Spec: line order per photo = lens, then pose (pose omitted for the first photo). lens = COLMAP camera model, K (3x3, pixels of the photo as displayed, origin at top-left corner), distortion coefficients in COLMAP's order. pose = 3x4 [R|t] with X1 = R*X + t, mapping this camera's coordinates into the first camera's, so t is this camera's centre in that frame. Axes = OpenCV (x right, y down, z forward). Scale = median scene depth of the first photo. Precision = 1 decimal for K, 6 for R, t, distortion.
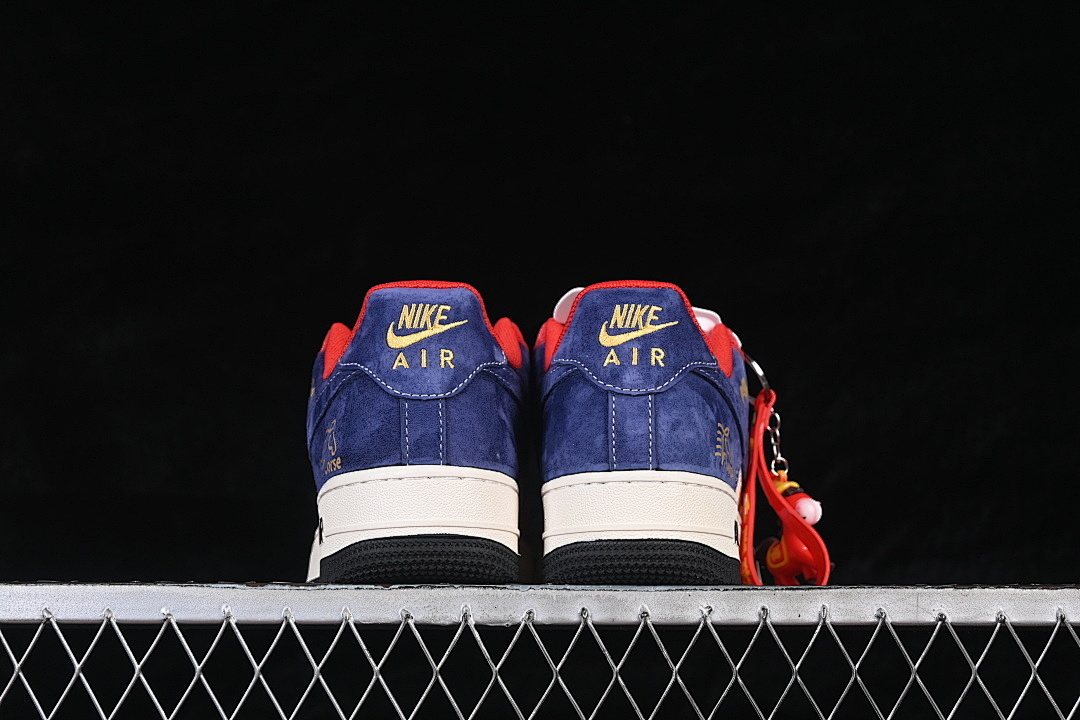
lens RADIAL K [[2326.8, 0, 542.2], [0, 2326.8, 364.1], [0, 0, 1]] dist [0.001160, 0.000000]
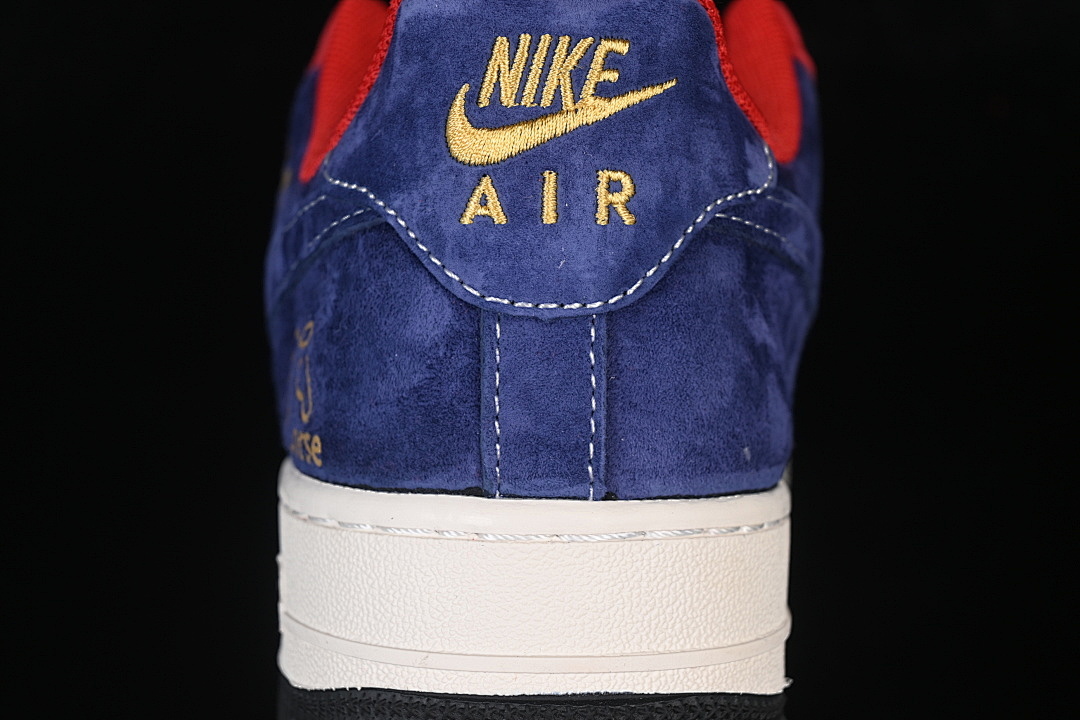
lens RADIAL K [[2326.8, 0, 539.6], [0, 2326.8, 356.7], [0, 0, 1]] dist [0.001160, 0.000000]
pose [[0.997374, 0.038124, -0.061576, -0.029668], [-0.020633, 0.964576, 0.262999, -0.071597], [0.069422, -0.261038, 0.962829, 0.651871]]
